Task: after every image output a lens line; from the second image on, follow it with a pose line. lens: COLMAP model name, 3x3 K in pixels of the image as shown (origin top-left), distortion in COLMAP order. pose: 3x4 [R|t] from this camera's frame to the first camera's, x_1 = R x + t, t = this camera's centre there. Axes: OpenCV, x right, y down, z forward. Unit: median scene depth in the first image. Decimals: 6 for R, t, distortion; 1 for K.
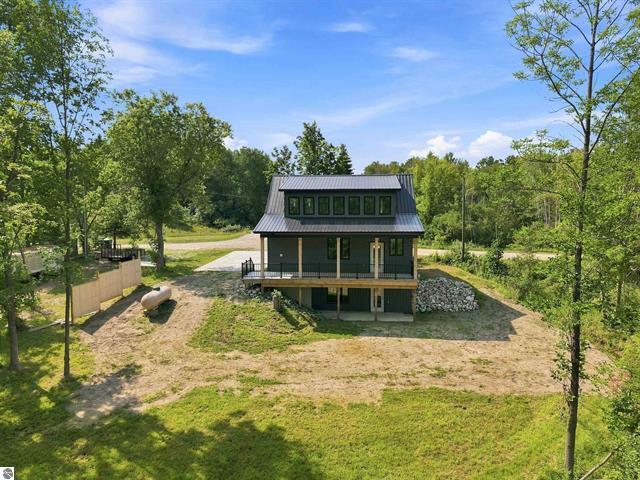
lens RADIAL K [[436.0, 0, 320.0], [0, 436.0, 240.0], [0, 0, 1]] dist [0.001096, -0.001745]
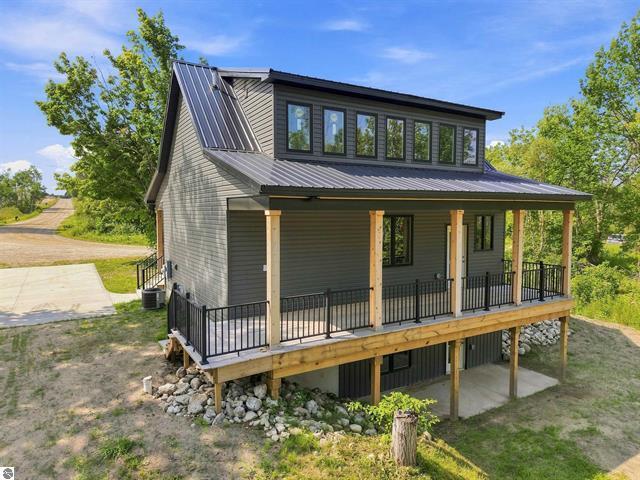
lens RADIAL K [[436.0, 0, 320.0], [0, 436.0, 240.0], [0, 0, 1]] dist [0.001096, -0.001745]
pose [[0.809030, -0.038716, 0.586491, -0.276873], [0.048142, 0.998840, -0.000474, 0.015763], [-0.585793, 0.028618, 0.809955, 0.747899]]
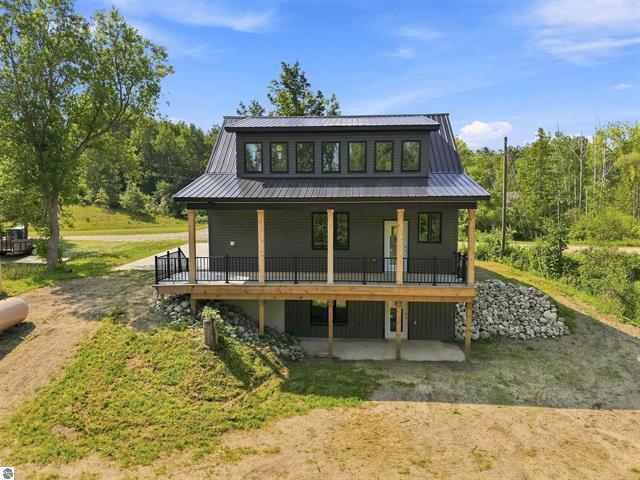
lens RADIAL K [[436.0, 0, 320.0], [0, 436.0, 240.0], [0, 0, 1]] dist [0.001096, -0.001745]
pose [[0.999765, -0.002107, 0.021578, 0.017126], [0.002042, 0.999993, 0.003017, 0.031334], [-0.021585, -0.002972, 0.999763, 0.446800]]
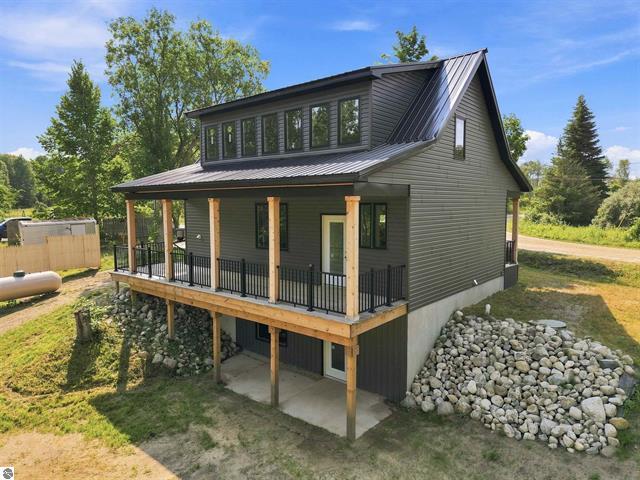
lens RADIAL K [[436.0, 0, 320.0], [0, 436.0, 240.0], [0, 0, 1]] dist [0.001096, -0.001745]
pose [[0.812819, 0.048743, -0.580474, 0.380672], [-0.043902, 0.998785, 0.022395, 0.022373], [0.580860, 0.007281, 0.813971, 0.694058]]
